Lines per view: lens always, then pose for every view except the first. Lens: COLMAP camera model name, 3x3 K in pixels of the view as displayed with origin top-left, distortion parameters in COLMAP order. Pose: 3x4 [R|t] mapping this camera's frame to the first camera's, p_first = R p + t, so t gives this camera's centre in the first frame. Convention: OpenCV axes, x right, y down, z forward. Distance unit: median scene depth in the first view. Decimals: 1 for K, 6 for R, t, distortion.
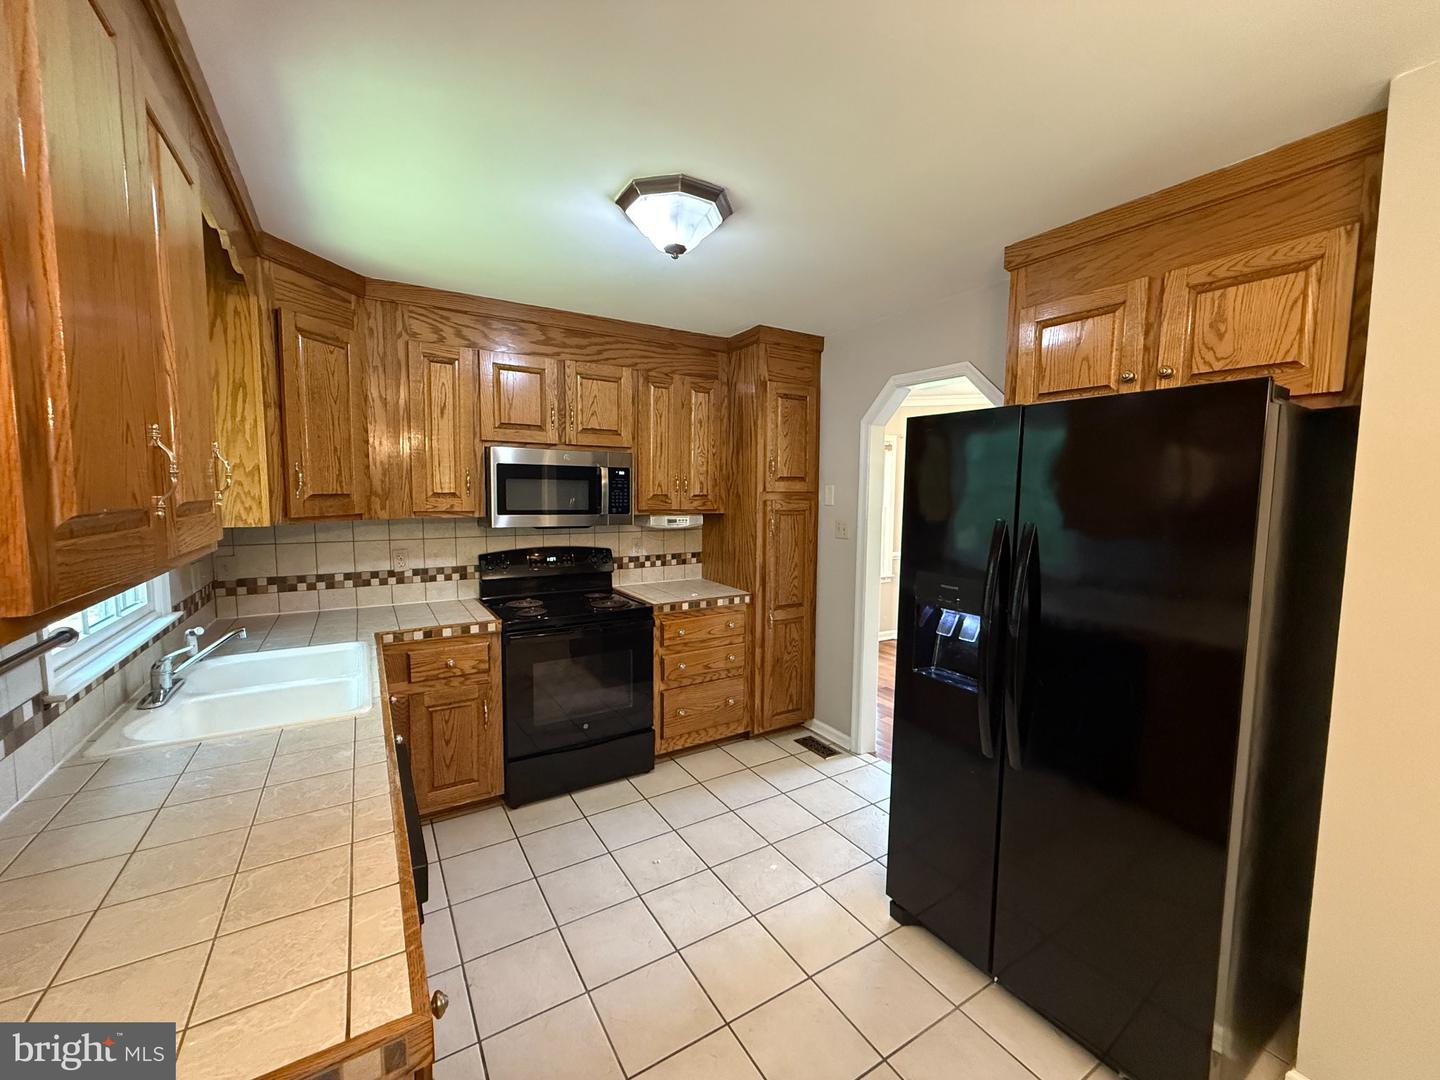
lens RADIAL K [[580.2, 0, 720.0], [0, 580.2, 540.0], [0, 0, 1]] dist [0.000674, -0.000244]
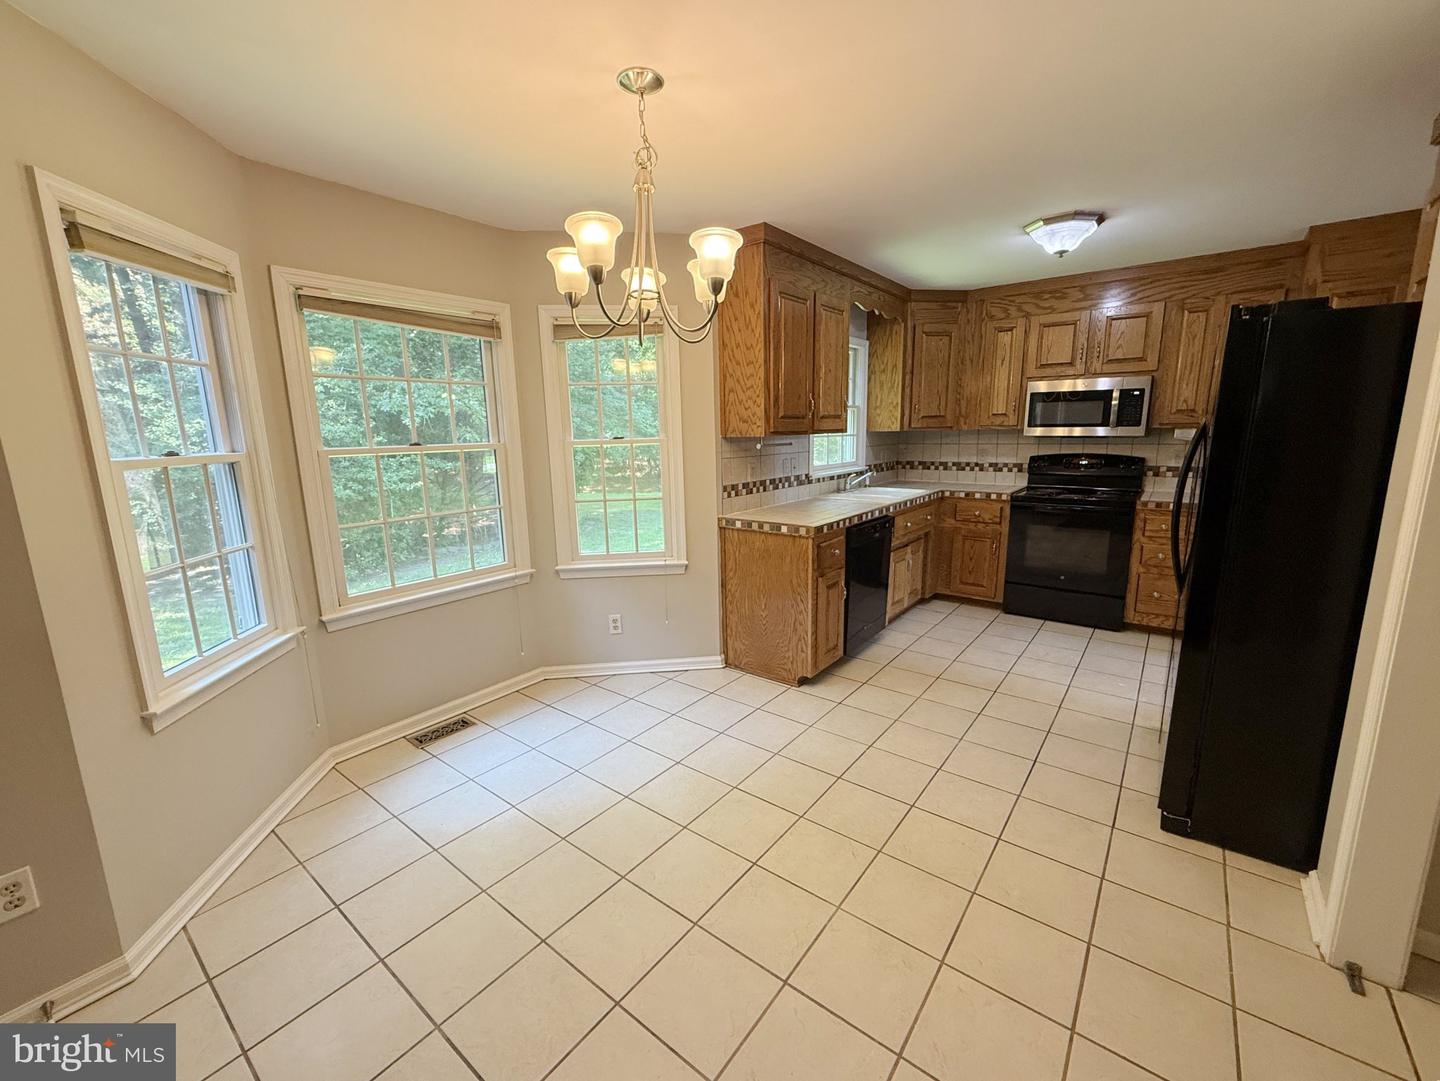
lens RADIAL K [[594.5, 0, 720.0], [0, 594.5, 540.5], [0, 0, 1]] dist [0.000620, -0.000239]
pose [[0.349827, 0.160742, -0.922921, 0.760444], [-0.061330, 0.986986, 0.148653, 0.062673], [0.934805, 0.004600, 0.355132, -0.285384]]
